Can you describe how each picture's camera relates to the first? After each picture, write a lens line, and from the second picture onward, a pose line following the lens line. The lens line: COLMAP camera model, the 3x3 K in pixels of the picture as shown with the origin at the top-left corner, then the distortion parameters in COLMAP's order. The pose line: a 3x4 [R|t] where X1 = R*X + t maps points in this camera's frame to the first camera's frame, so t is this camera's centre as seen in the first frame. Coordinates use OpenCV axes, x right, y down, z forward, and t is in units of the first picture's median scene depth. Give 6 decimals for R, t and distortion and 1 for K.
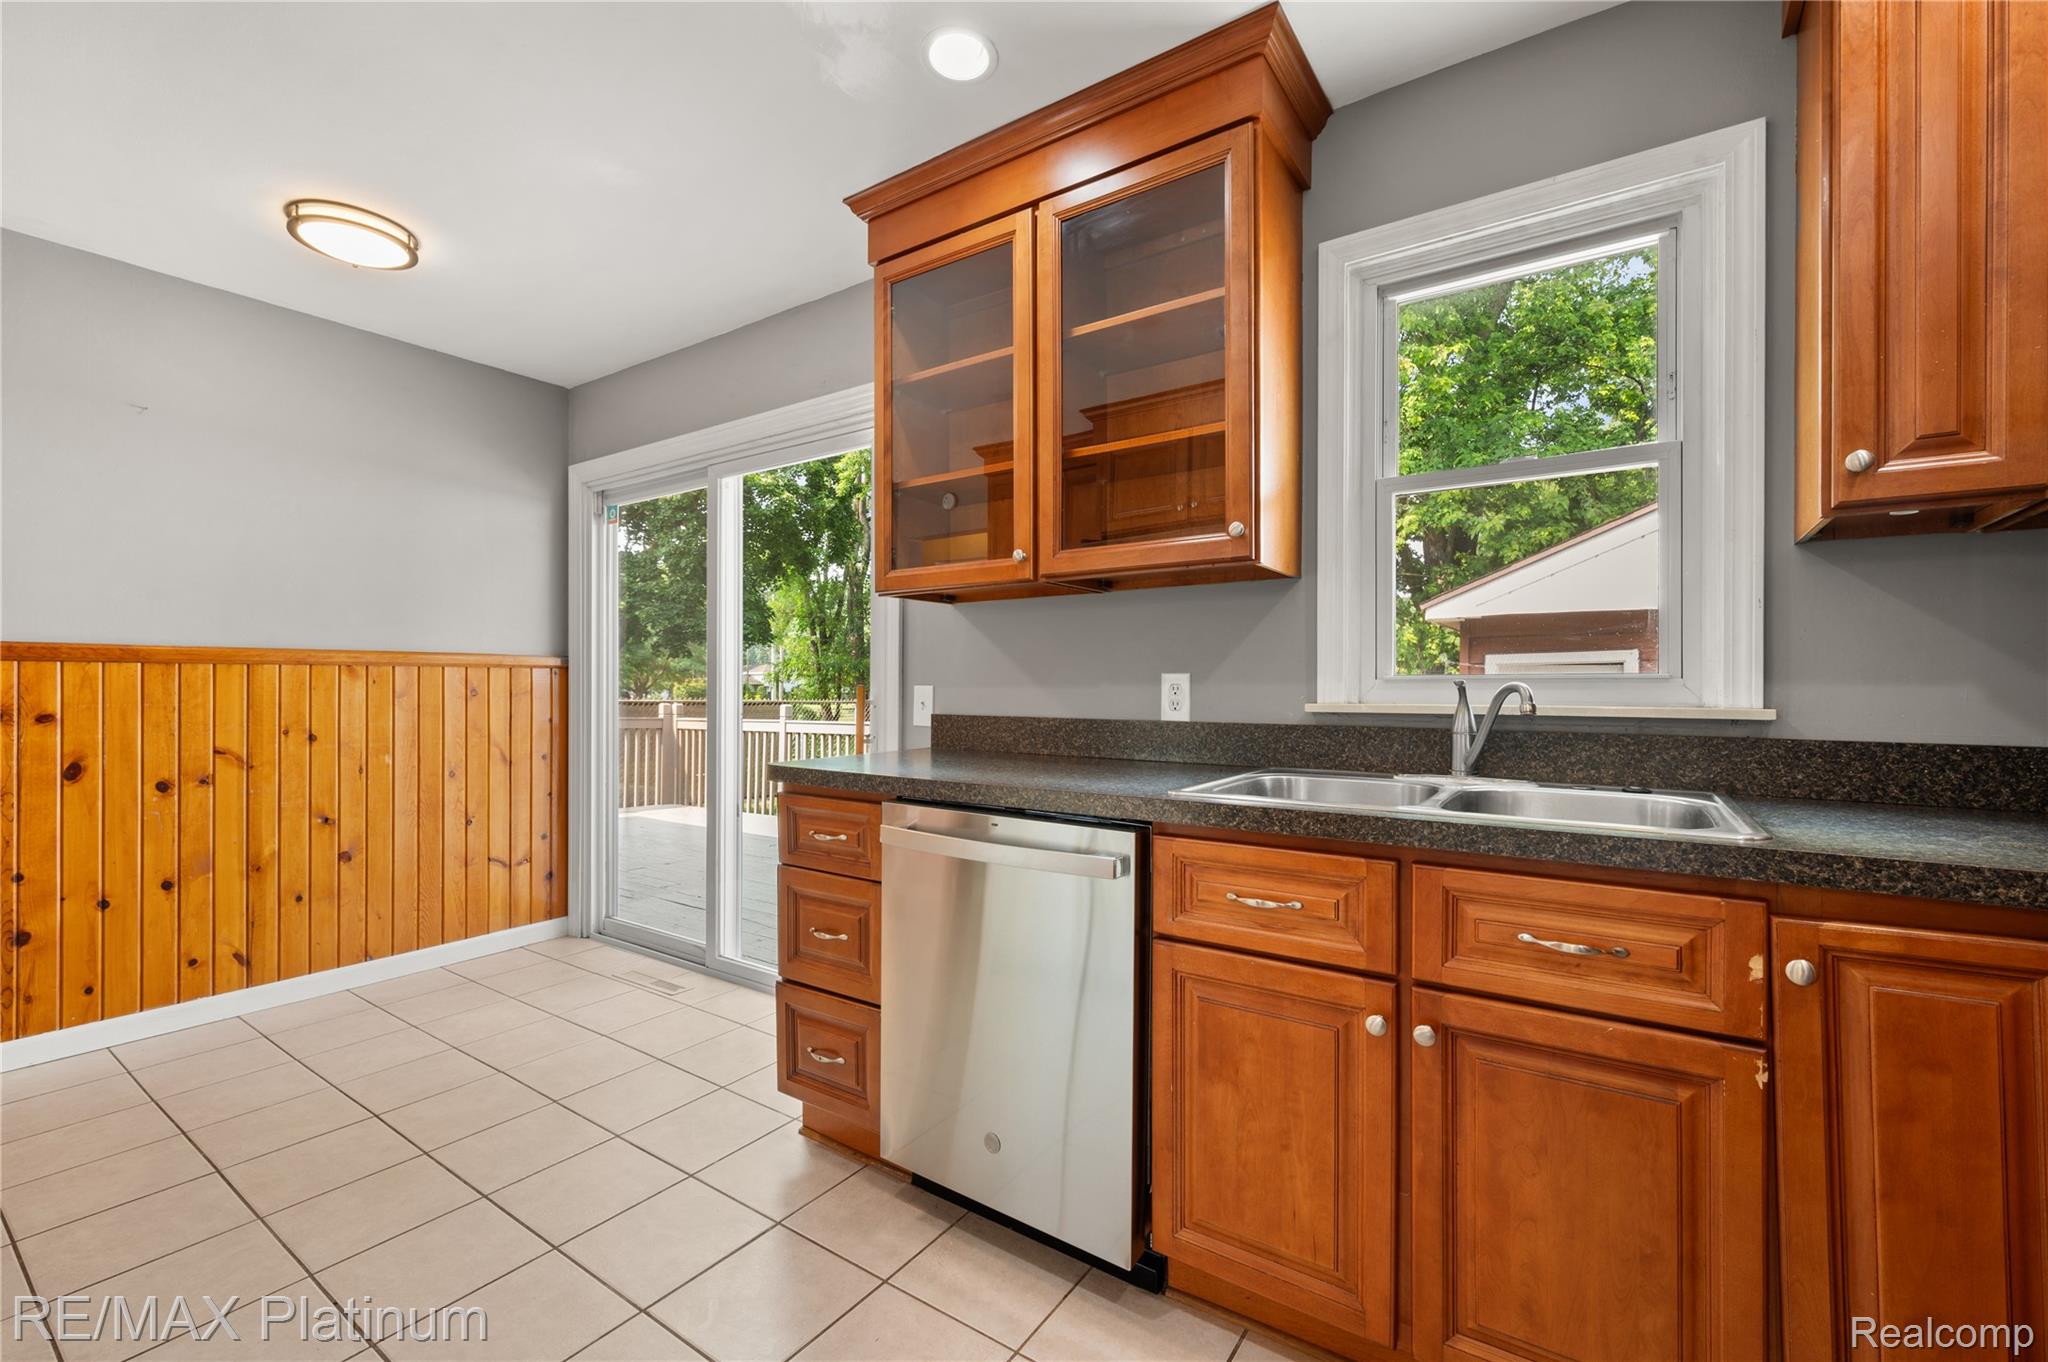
lens RADIAL K [[849.0, 0, 1028.5], [0, 849.0, 686.5], [0, 0, 1]] dist [-0.001505, -0.000761]
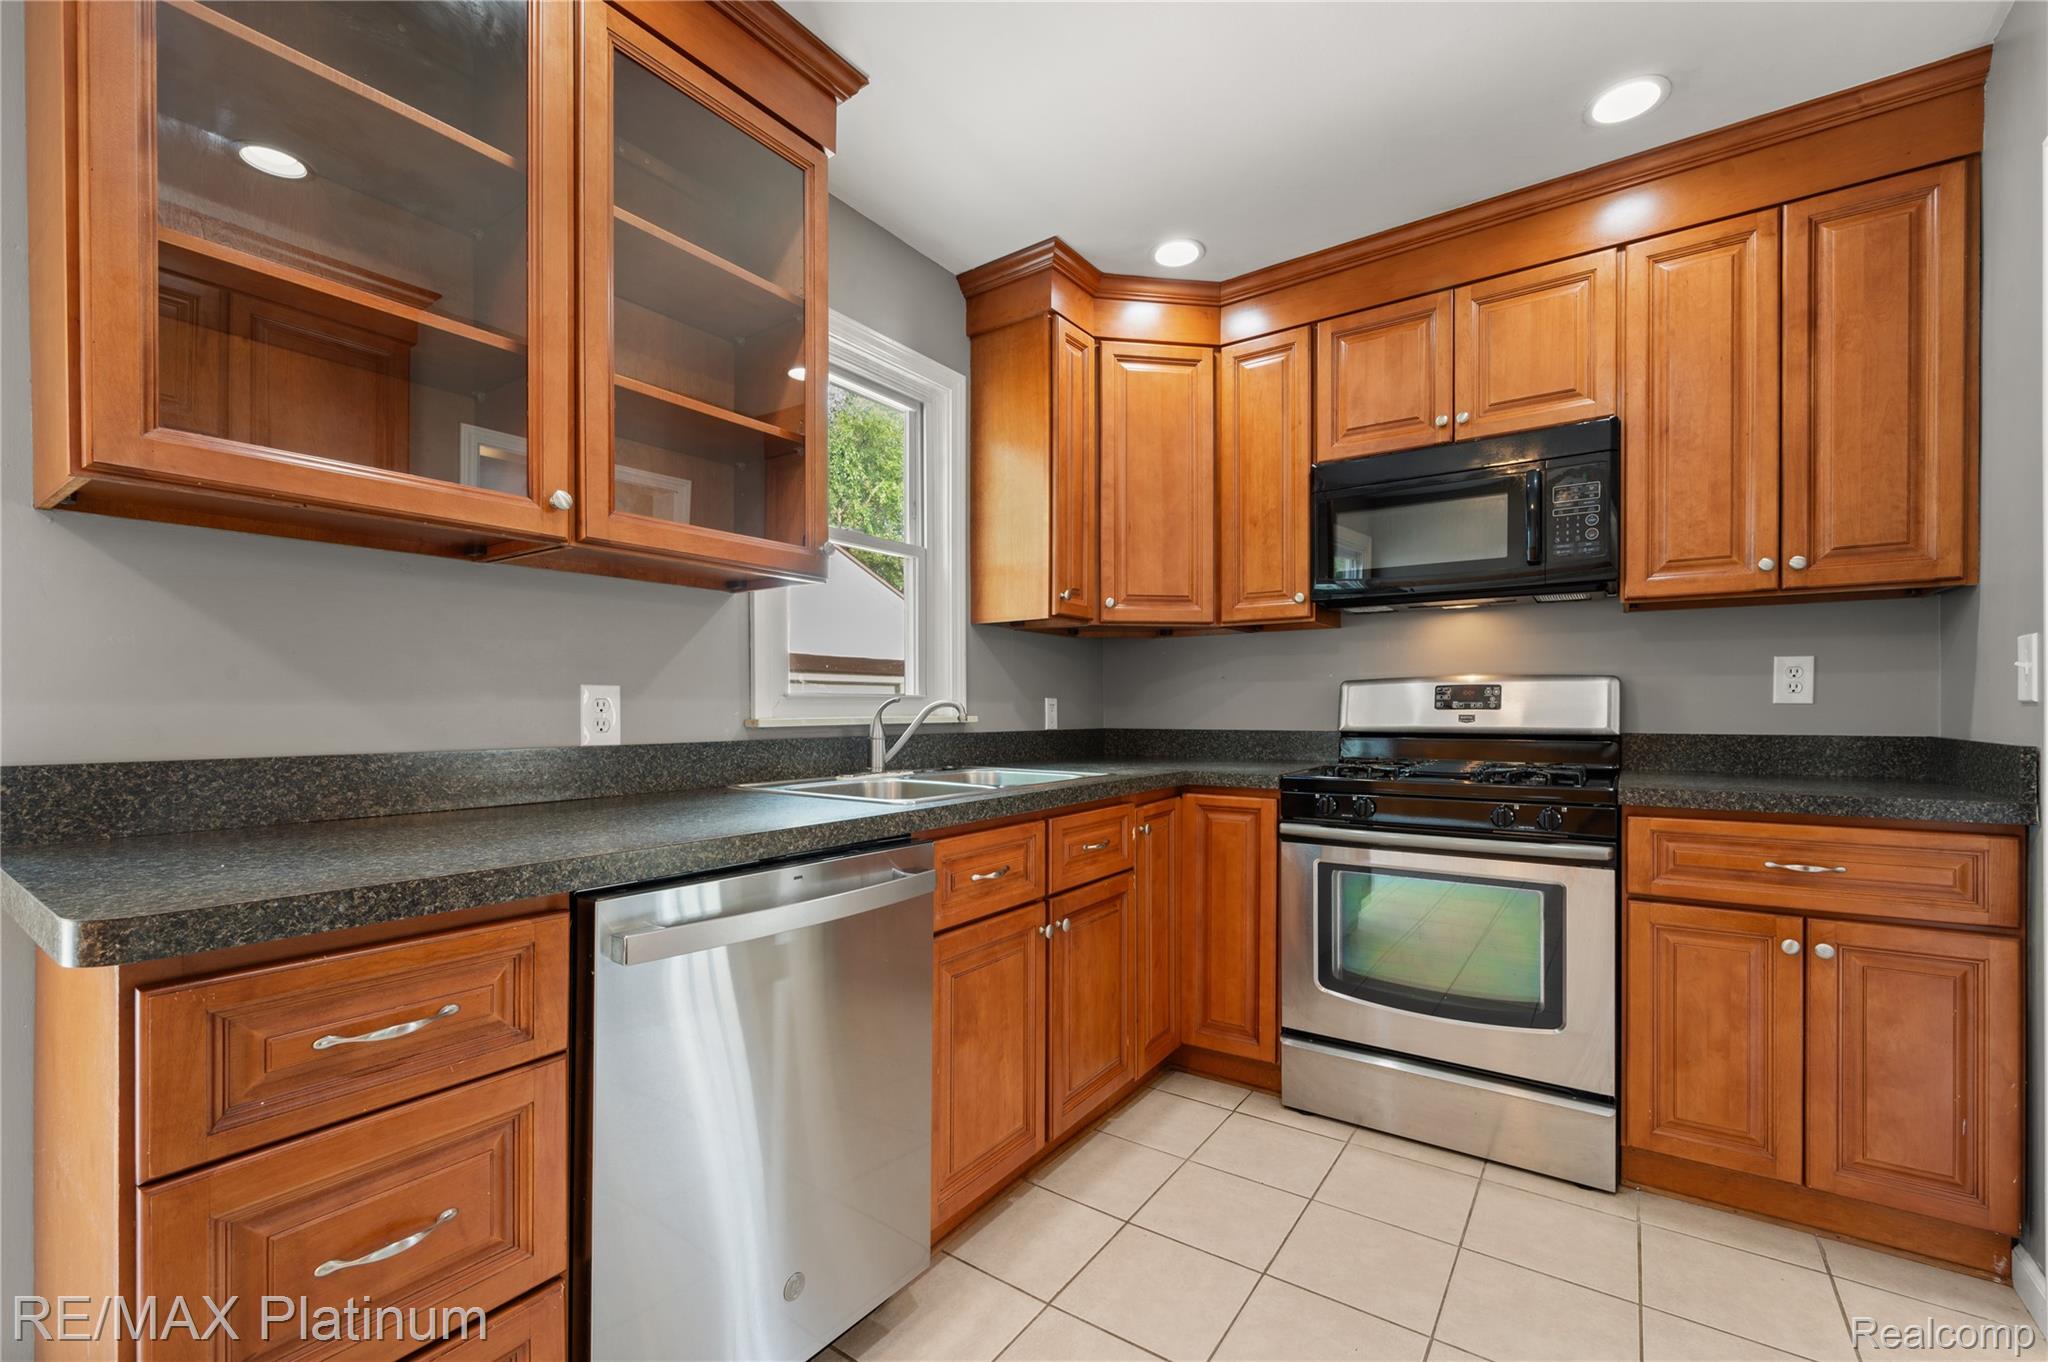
lens RADIAL K [[840.5, 0, 1037.7], [0, 840.5, 712.1], [0, 0, 1]] dist [-0.001471, -0.000051]
pose [[0.011848, -0.008739, 0.999892, -0.813347], [-0.000906, 0.999961, 0.008751, 0.003164], [-0.999929, -0.001010, 0.011840, 0.775923]]
